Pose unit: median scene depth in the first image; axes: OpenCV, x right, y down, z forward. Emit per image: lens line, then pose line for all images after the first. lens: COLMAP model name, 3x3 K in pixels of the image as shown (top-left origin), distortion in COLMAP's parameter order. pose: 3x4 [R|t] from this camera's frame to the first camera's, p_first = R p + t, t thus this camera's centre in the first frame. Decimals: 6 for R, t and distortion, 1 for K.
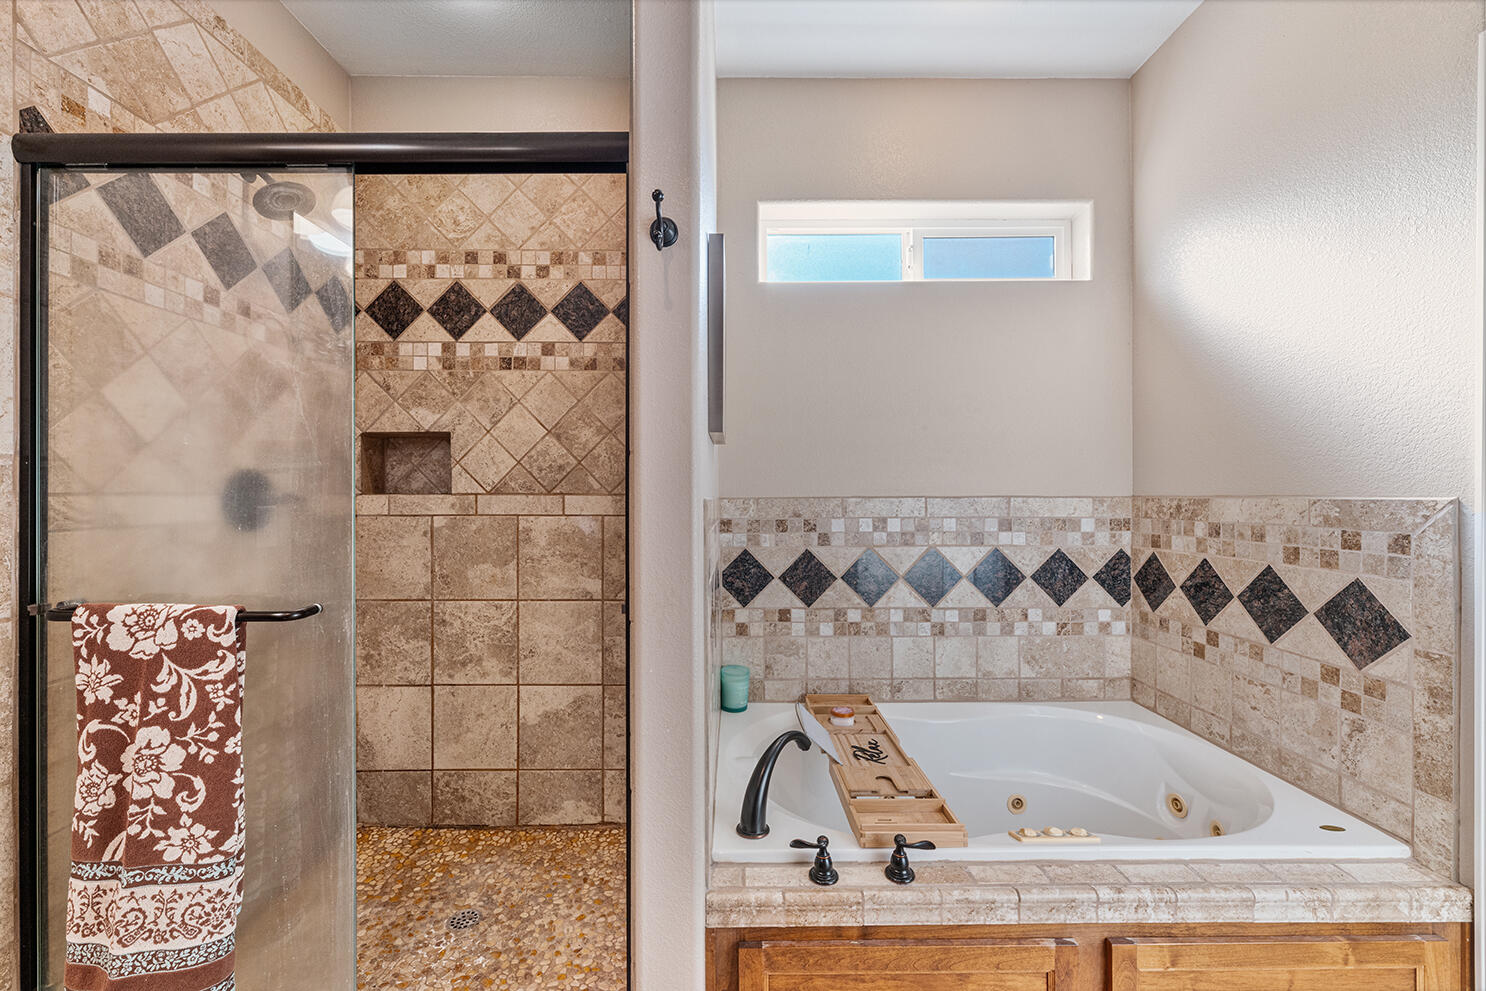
lens RADIAL K [[602.4, 0, 733.5], [0, 602.4, 494.5], [0, 0, 1]] dist [-0.001640, 0.000695]
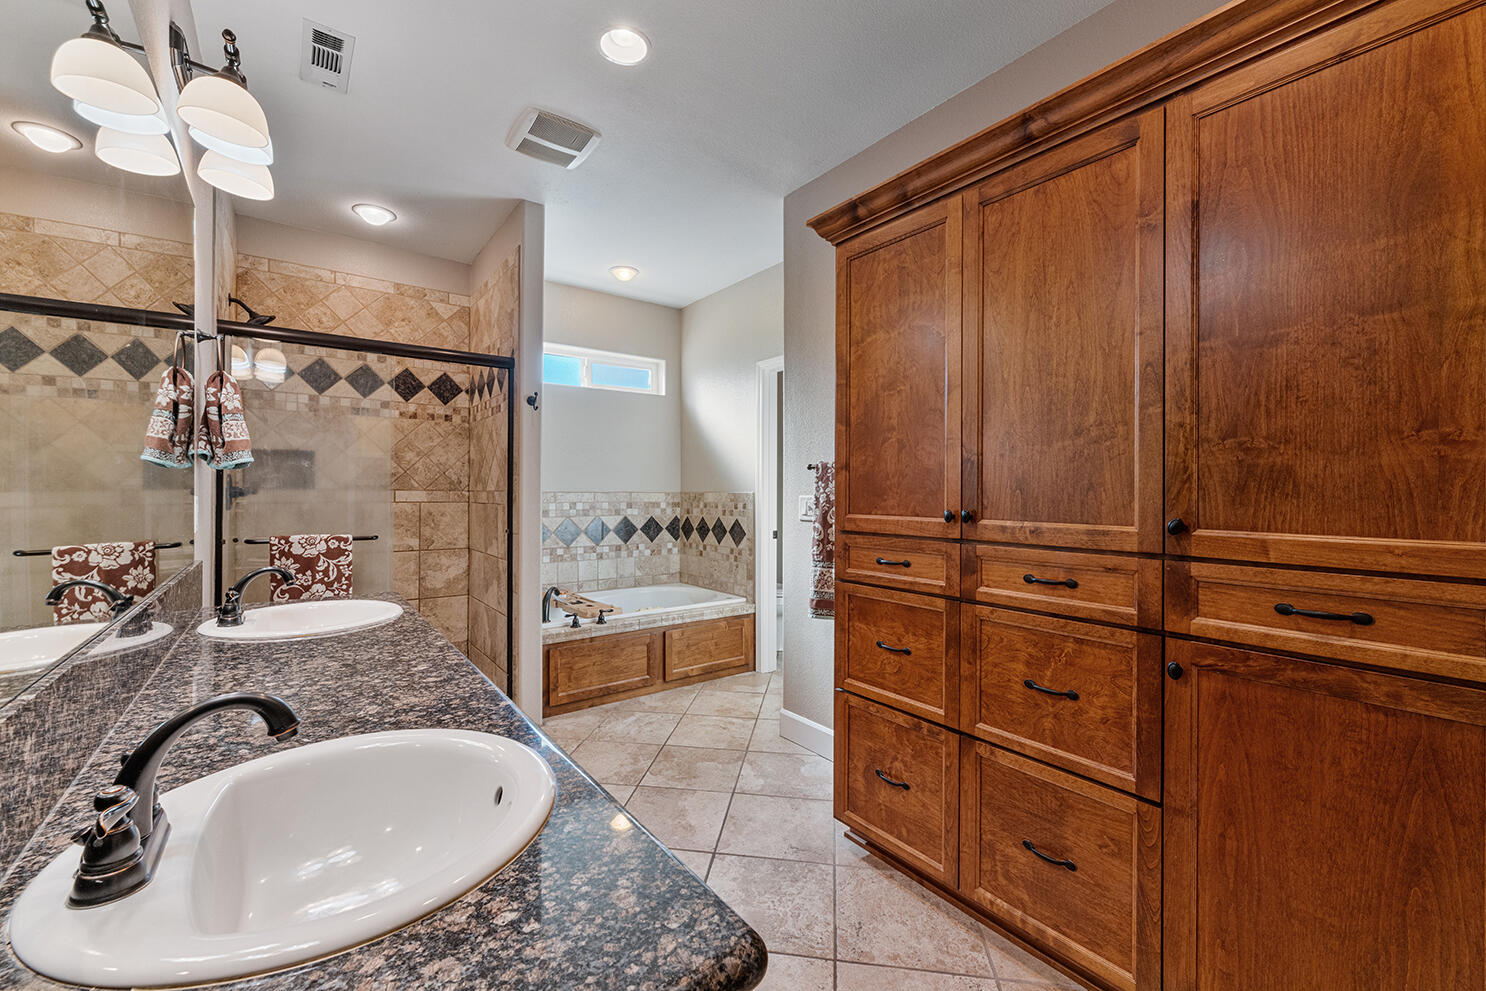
lens RADIAL K [[602.4, 0, 744.9], [0, 602.4, 491.6], [0, 0, 1]] dist [-0.001640, 0.000695]
pose [[0.798742, 0.004564, 0.601656, -0.524556], [-0.002518, 0.999988, -0.004244, 0.009245], [-0.601668, 0.001875, 0.798744, -0.986270]]
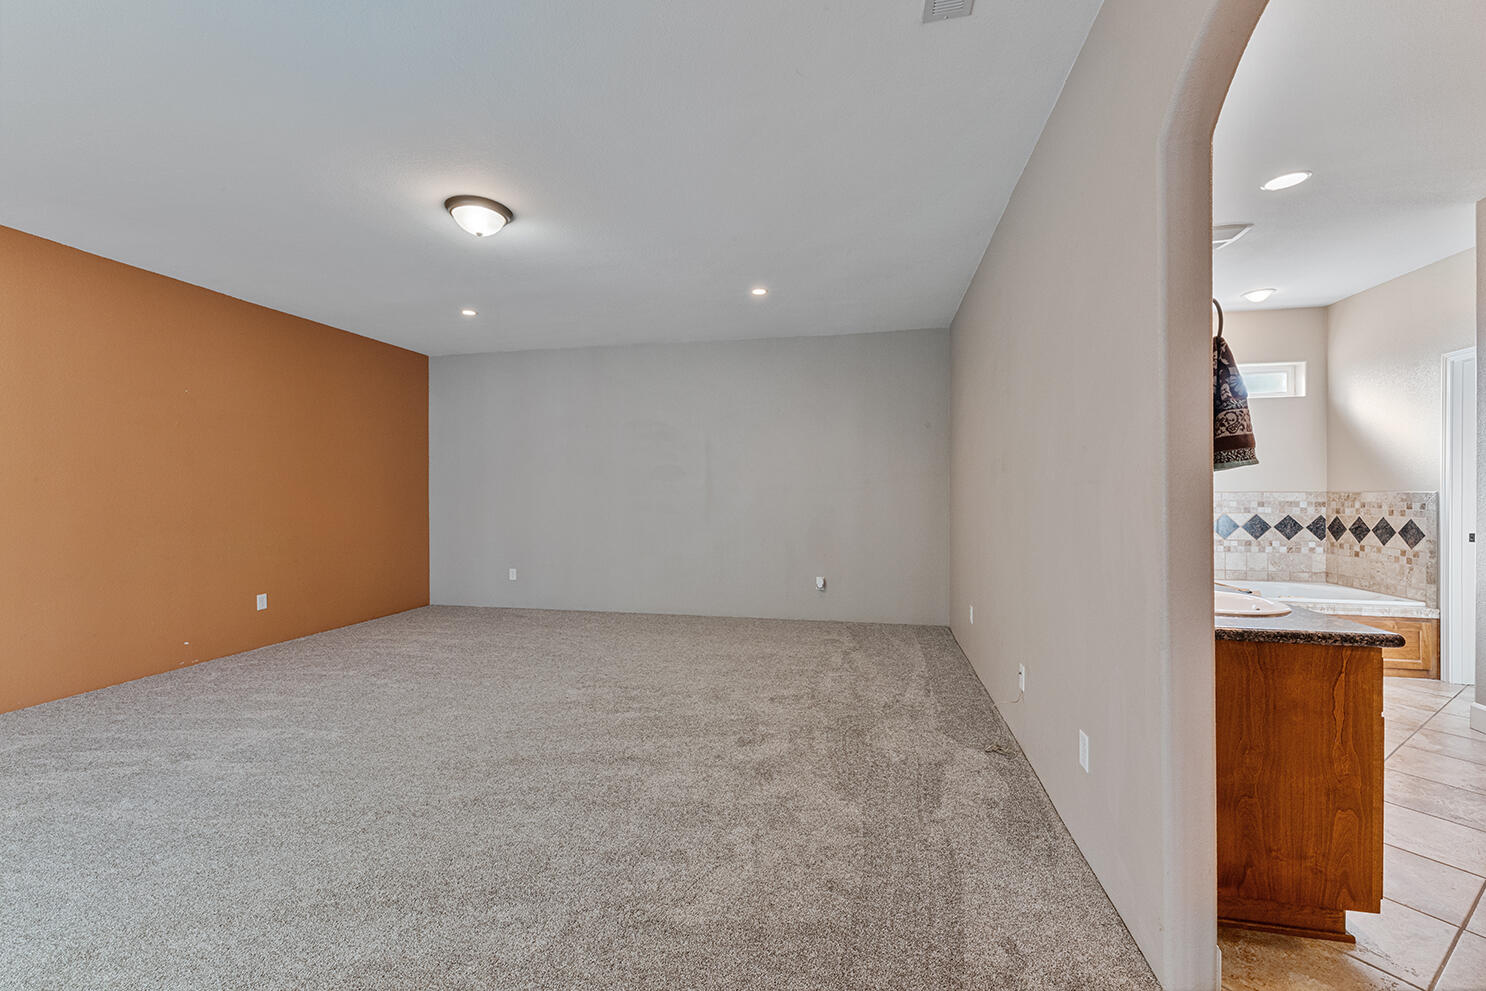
lens RADIAL K [[602.4, 0, 735.2], [0, 602.4, 493.0], [0, 0, 1]] dist [-0.001640, 0.000695]
pose [[0.975681, 0.002751, -0.219177, -1.028567], [-0.002755, 0.999996, 0.000285, 0.012877], [0.219177, 0.000326, 0.975685, -1.724201]]
